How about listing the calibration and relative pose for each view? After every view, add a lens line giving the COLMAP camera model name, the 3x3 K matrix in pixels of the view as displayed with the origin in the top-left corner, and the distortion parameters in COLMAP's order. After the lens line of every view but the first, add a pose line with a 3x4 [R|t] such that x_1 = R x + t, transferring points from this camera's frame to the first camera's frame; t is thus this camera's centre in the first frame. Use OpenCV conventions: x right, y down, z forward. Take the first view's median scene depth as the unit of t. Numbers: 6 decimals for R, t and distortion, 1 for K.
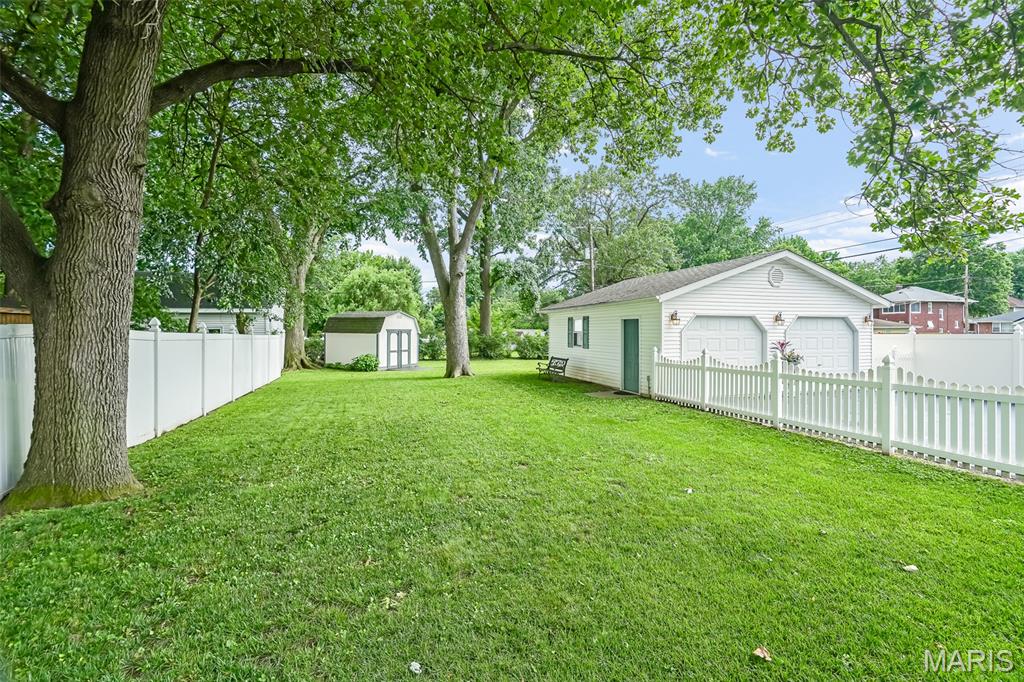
lens RADIAL K [[471.9, 0, 511.9], [0, 471.9, 333.5], [0, 0, 1]] dist [-0.001606, 0.000249]
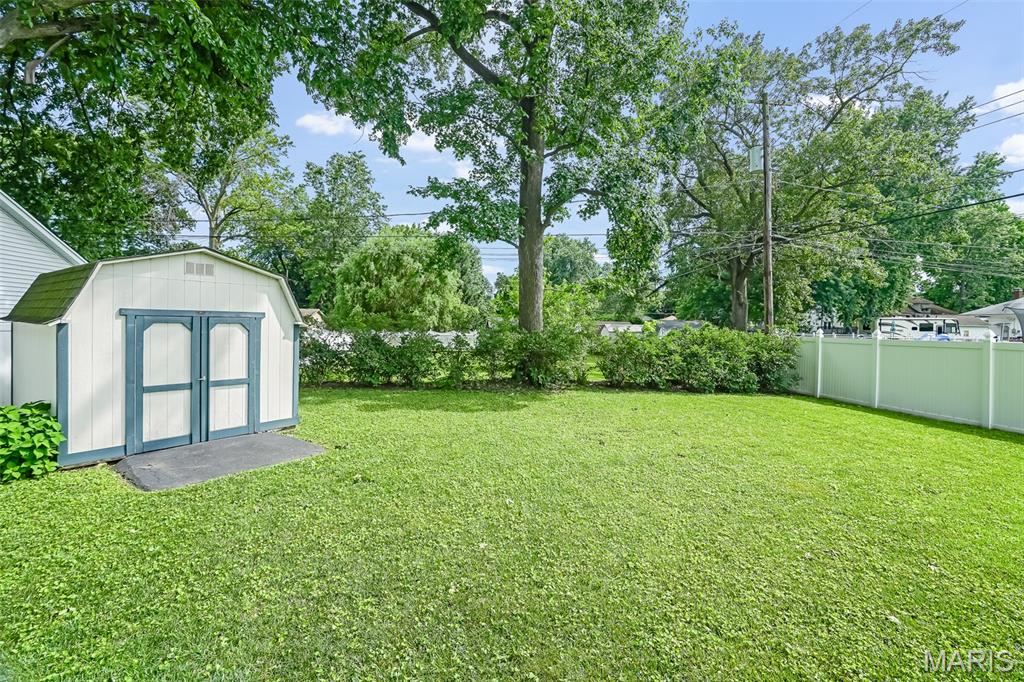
lens RADIAL K [[471.9, 0, 511.9], [0, 471.9, 333.5], [0, 0, 1]] dist [-0.001606, 0.000249]
pose [[0.985657, 0.013447, -0.168226, 0.009436], [-0.010682, 0.999793, 0.017330, -0.003785], [0.168424, -0.015284, 0.985596, 0.972963]]
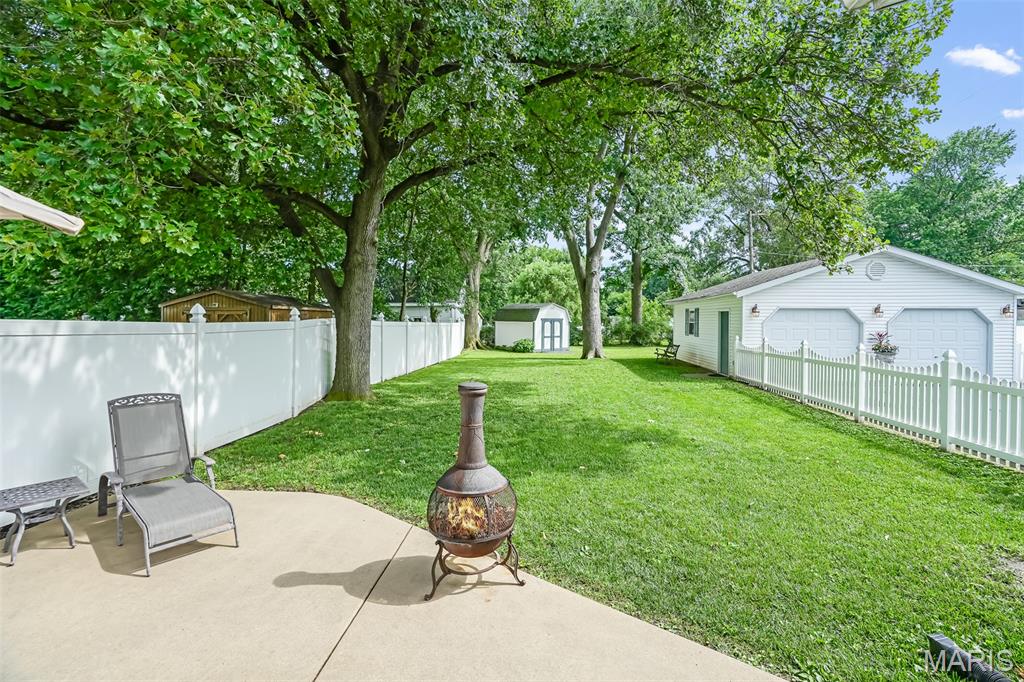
lens RADIAL K [[471.9, 0, 511.9], [0, 471.9, 333.5], [0, 0, 1]] dist [-0.001606, 0.000249]
pose [[0.928811, 0.015559, -0.370227, 0.140635], [-0.005960, 0.999616, 0.027059, -0.003305], [0.370506, -0.022926, 0.928547, -0.184747]]
